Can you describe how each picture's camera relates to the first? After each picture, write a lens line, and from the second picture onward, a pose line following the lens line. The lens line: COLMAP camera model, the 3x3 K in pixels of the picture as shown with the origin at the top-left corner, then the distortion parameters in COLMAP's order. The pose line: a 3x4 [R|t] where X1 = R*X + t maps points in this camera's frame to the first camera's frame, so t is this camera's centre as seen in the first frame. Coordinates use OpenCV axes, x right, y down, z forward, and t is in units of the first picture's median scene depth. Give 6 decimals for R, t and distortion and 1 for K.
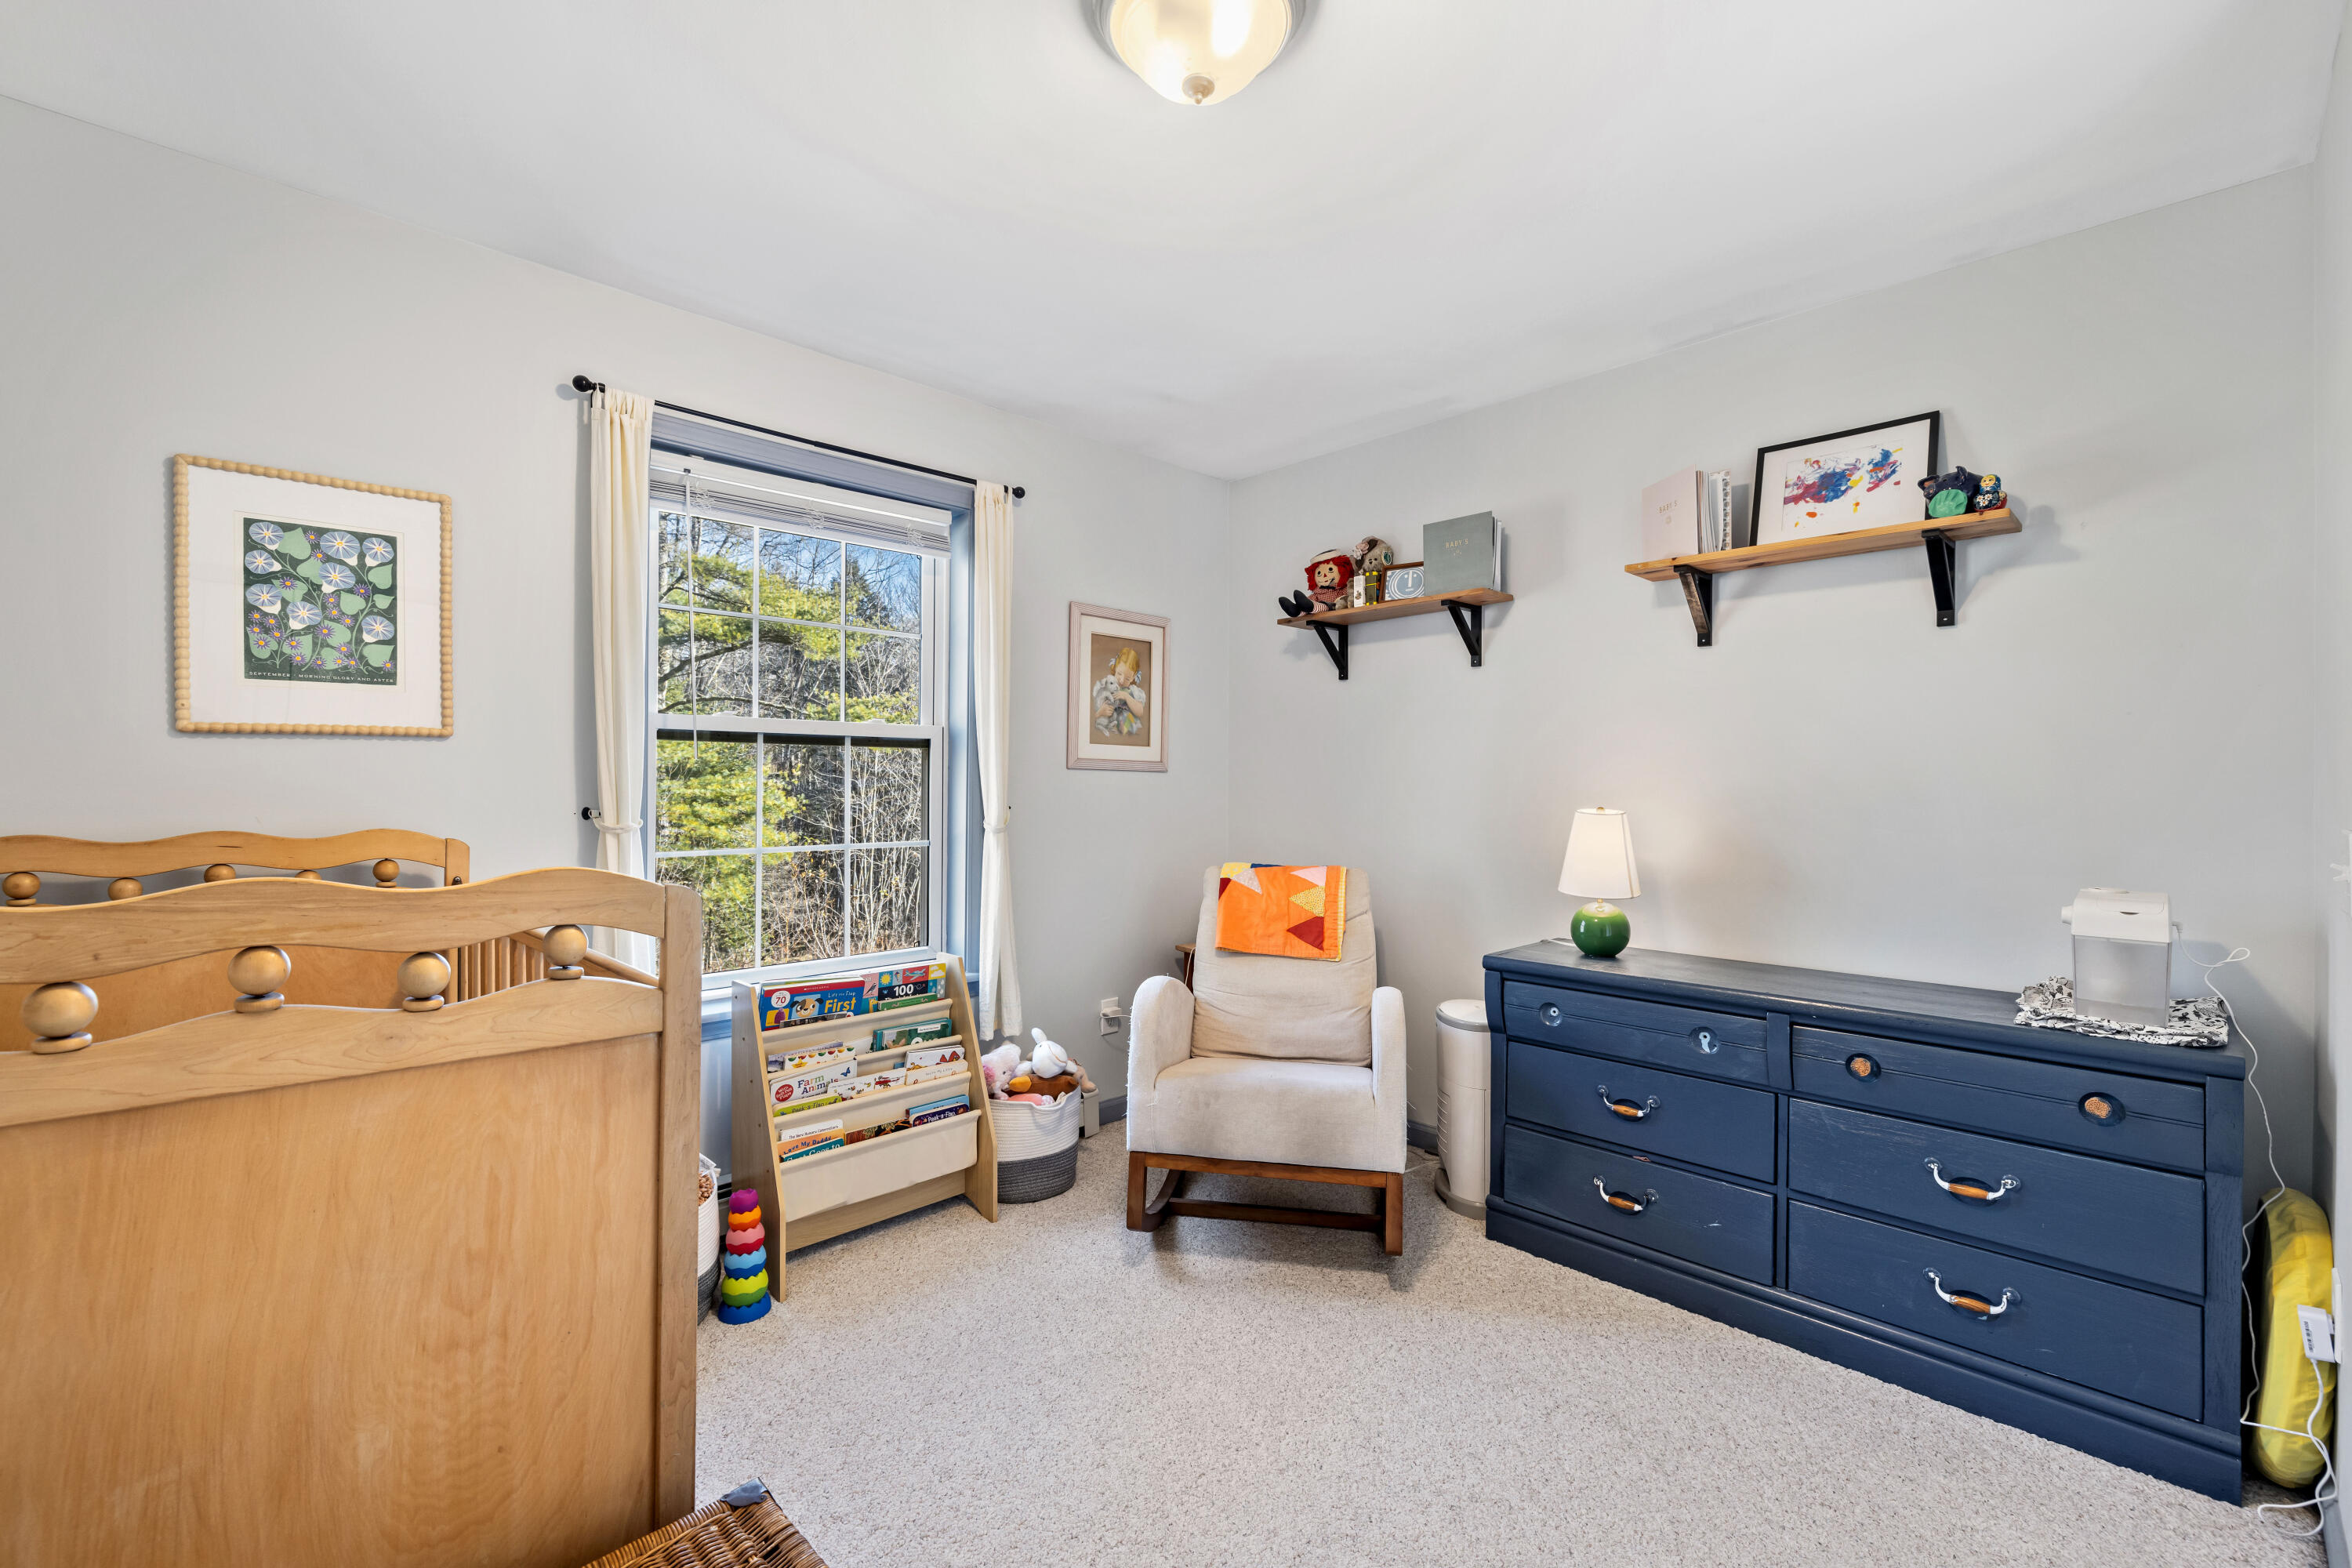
lens RADIAL K [[988.9, 0, 1162.2], [0, 988.9, 780.5], [0, 0, 1]] dist [-0.001091, 0.000491]
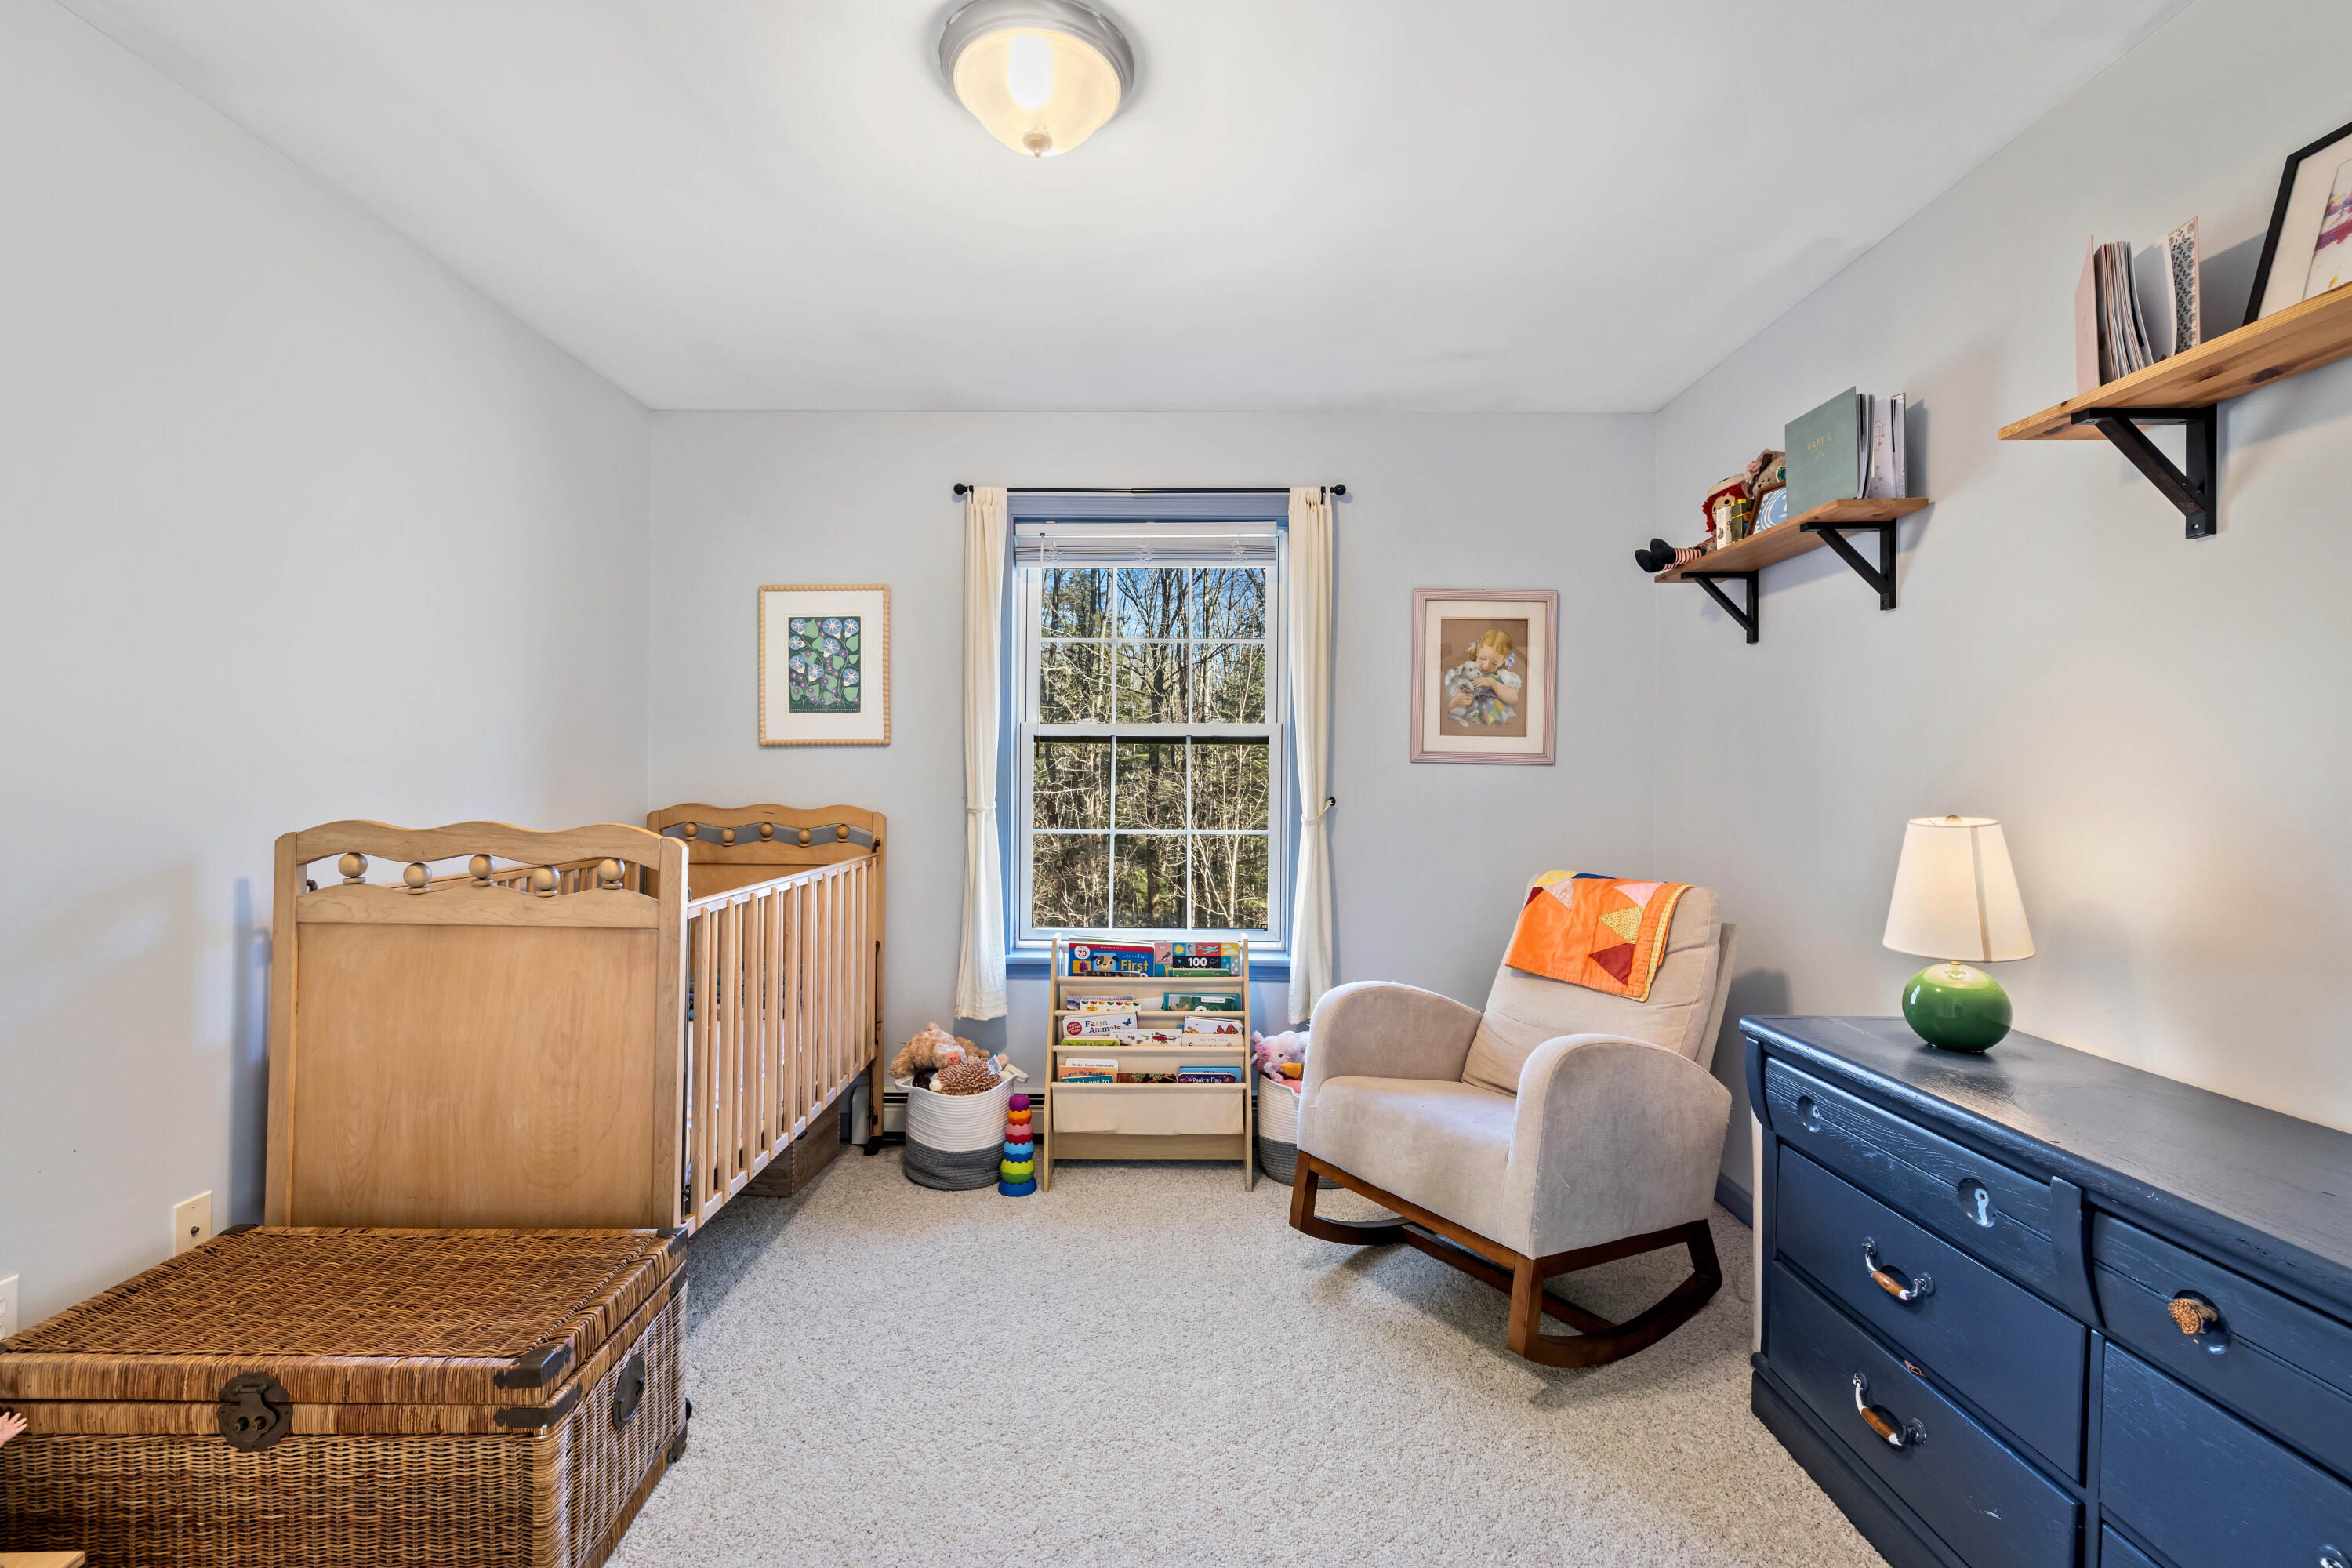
lens RADIAL K [[988.9, 0, 1159.0], [0, 988.9, 768.4], [0, 0, 1]] dist [-0.001091, 0.000491]
pose [[0.714419, -0.004360, -0.699704, 0.529190], [-0.000842, 0.999975, -0.007090, 0.001456], [0.699717, 0.005655, 0.714397, 0.184056]]
